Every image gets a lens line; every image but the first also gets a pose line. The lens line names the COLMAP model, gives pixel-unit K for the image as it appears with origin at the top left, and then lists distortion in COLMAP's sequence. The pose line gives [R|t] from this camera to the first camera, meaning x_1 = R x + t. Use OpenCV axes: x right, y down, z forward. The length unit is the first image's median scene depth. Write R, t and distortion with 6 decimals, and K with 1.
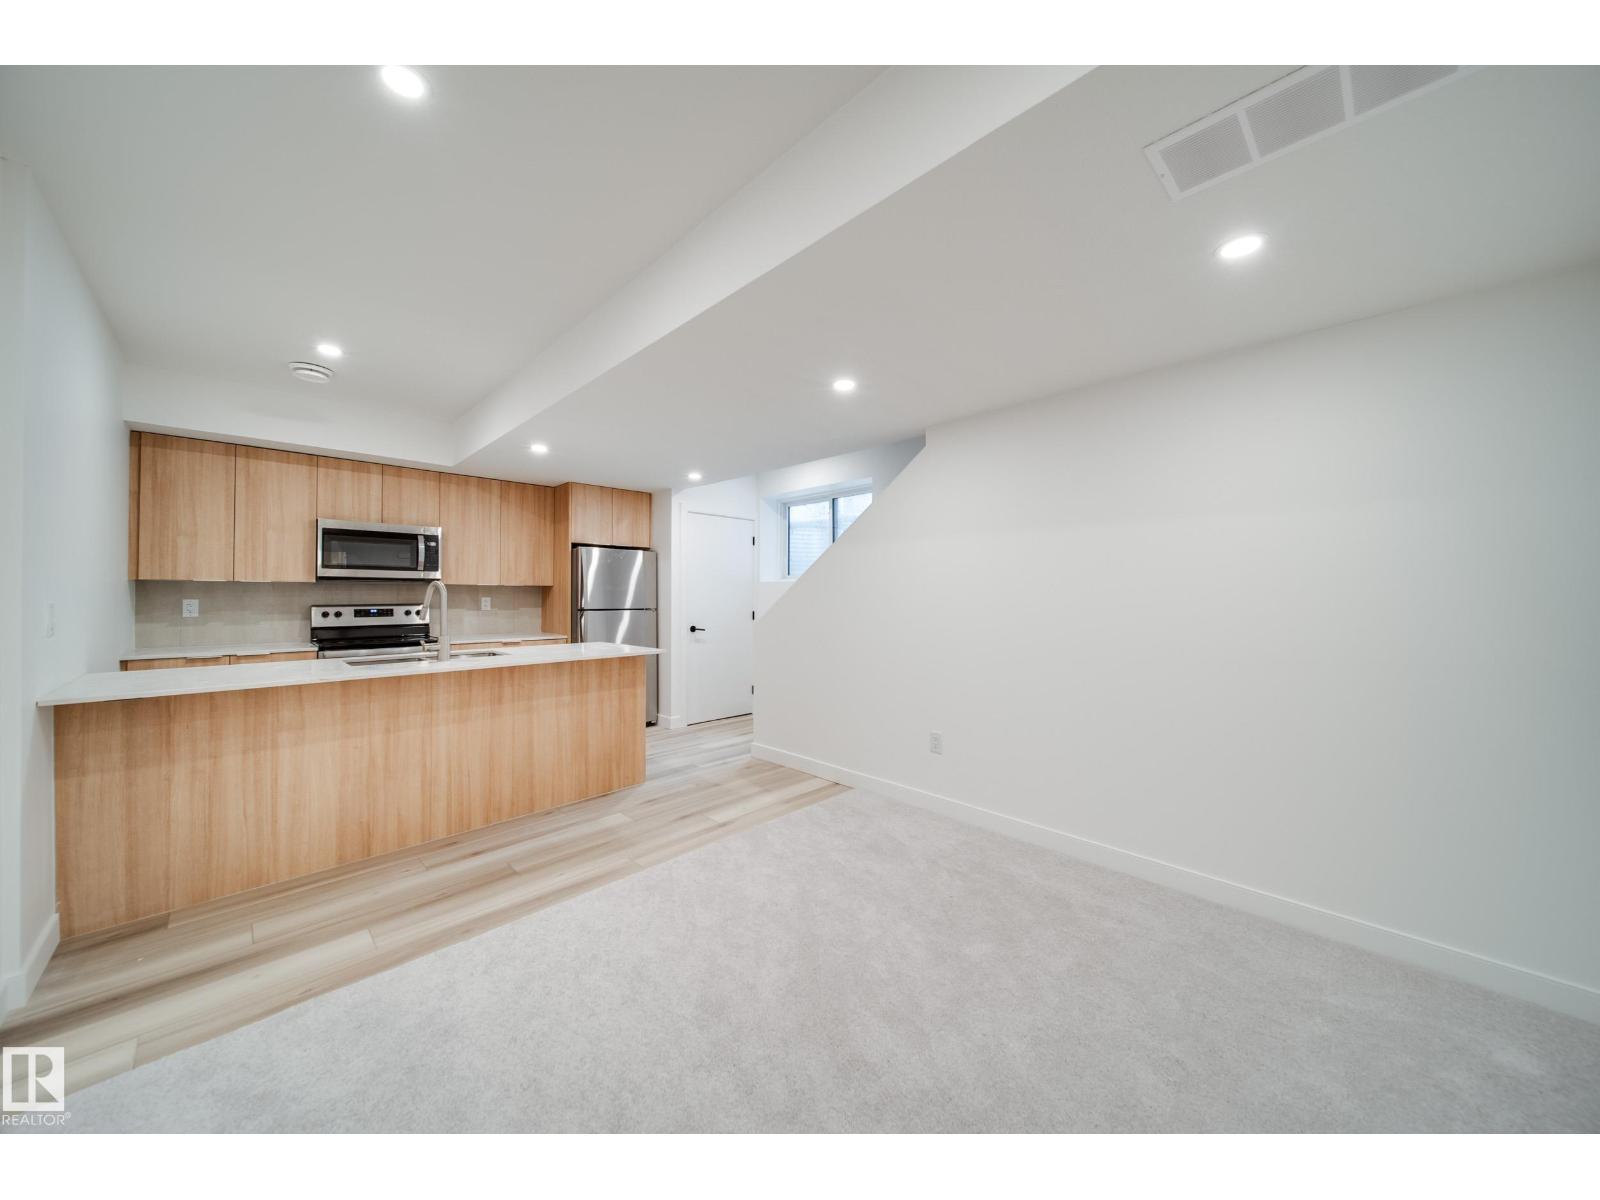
lens RADIAL K [[573.2, 0, 800.0], [0, 573.2, 600.0], [0, 0, 1]] dist [0.000293, -0.000082]
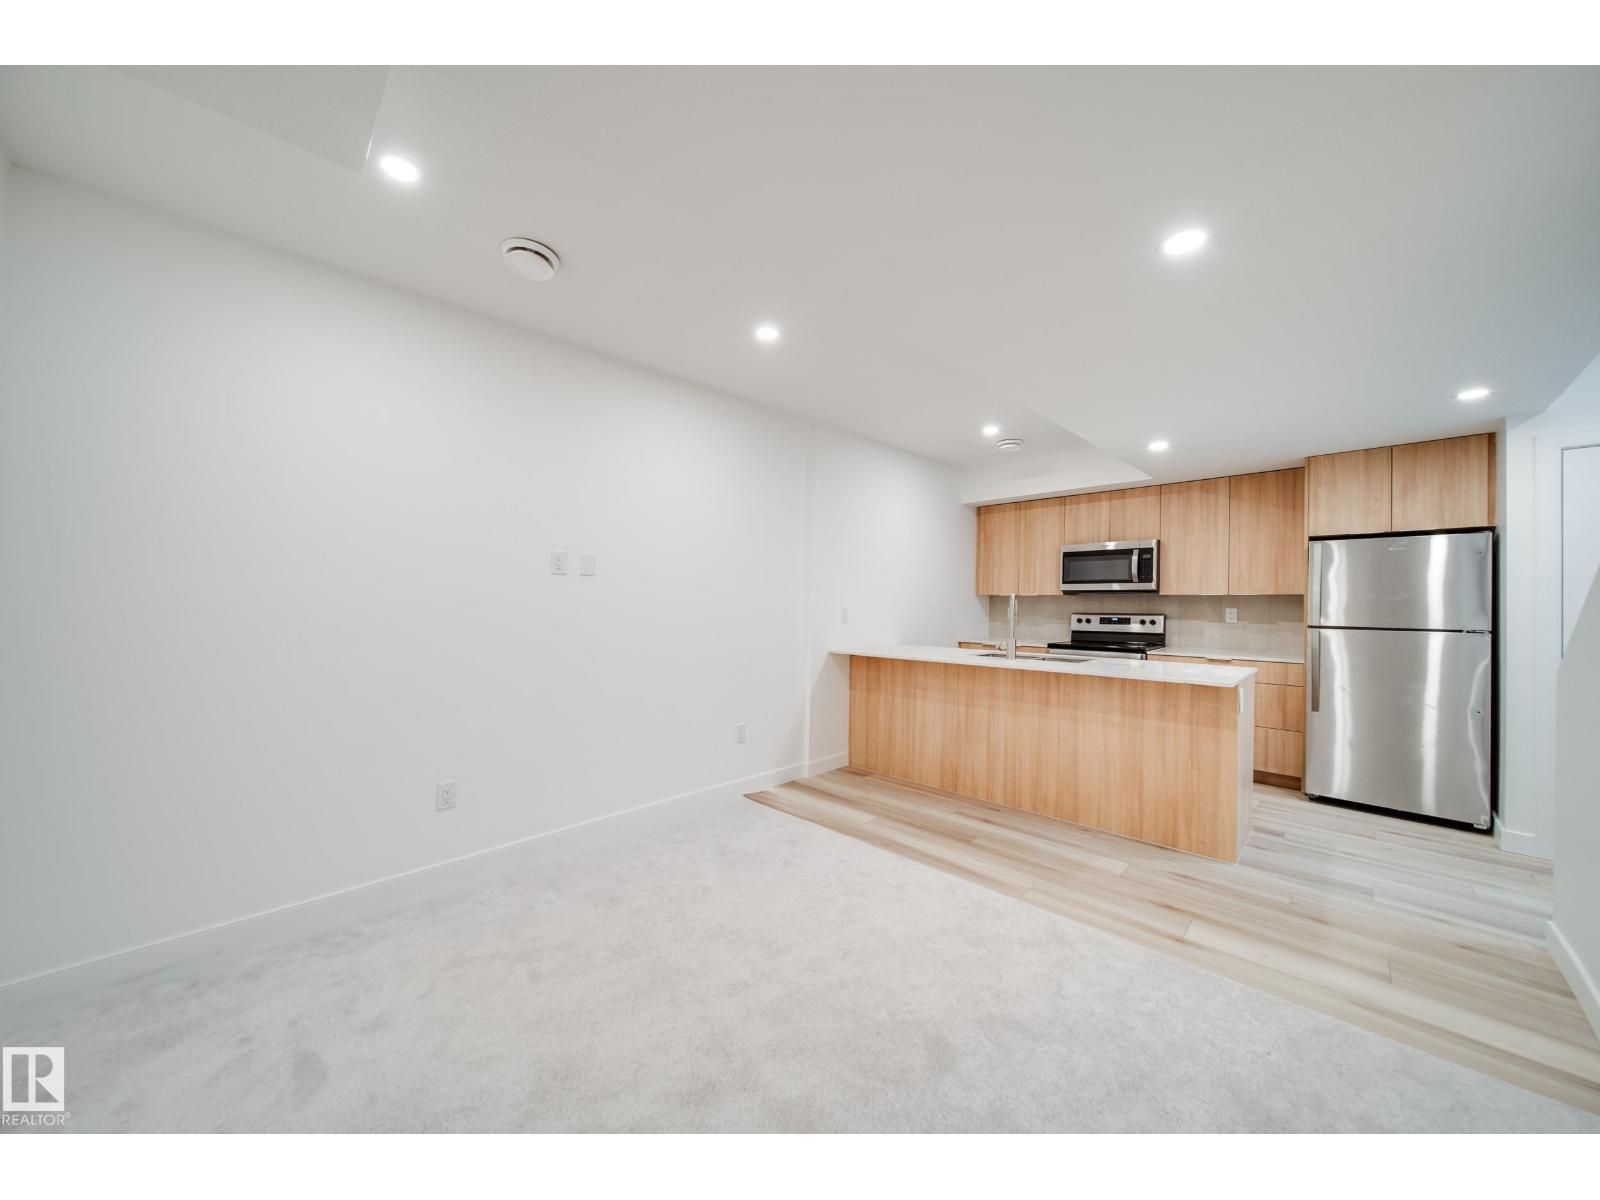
lens RADIAL K [[564.2, 0, 794.0], [0, 564.2, 593.7], [0, 0, 1]] dist [-0.001704, -0.000127]
pose [[-0.006625, -0.015839, -0.999853, 0.487526], [-0.015220, 0.999760, -0.015737, -0.005189], [0.999862, 0.015114, -0.006865, 0.471650]]
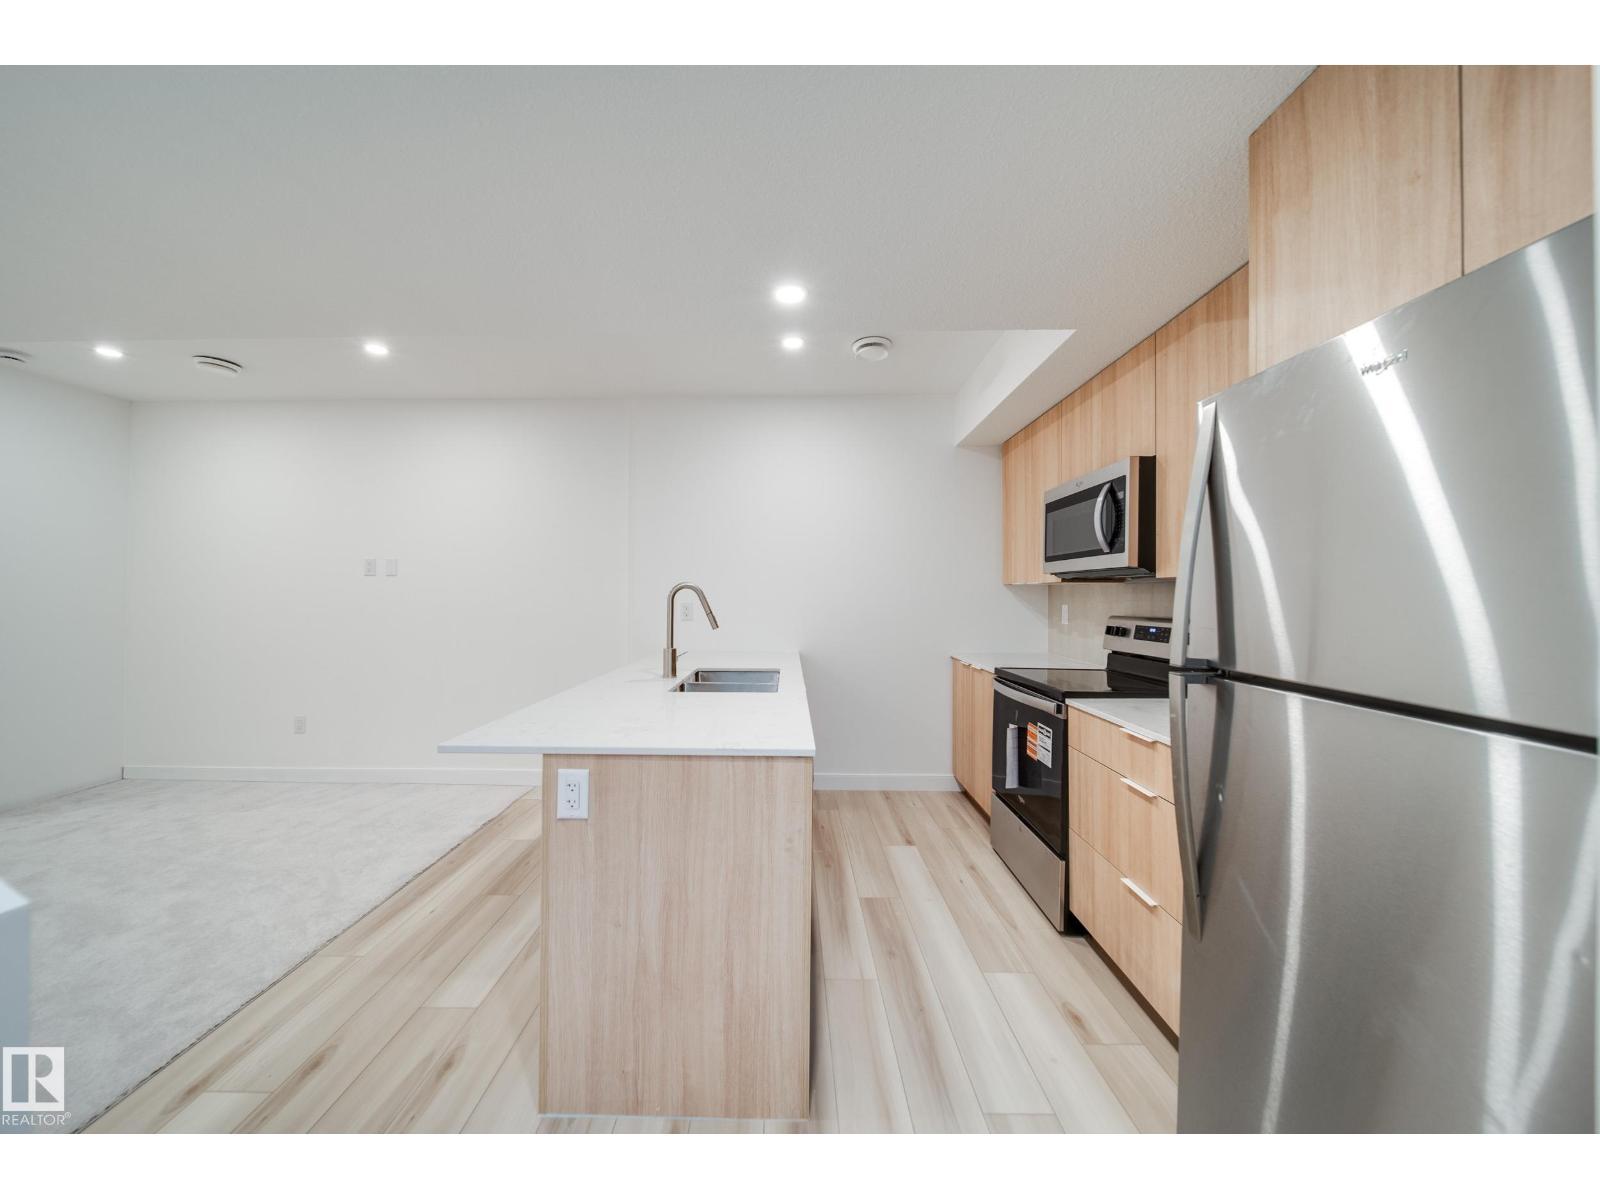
lens RADIAL K [[577.4, 0, 778.2], [0, 577.4, 581.4], [0, 0, 1]] dist [-0.000214, 0.000028]
pose [[-0.726108, -0.022883, -0.687200, -0.130572], [-0.011536, 0.999711, -0.021099, -0.014532], [0.687484, -0.007393, -0.726162, 1.475124]]
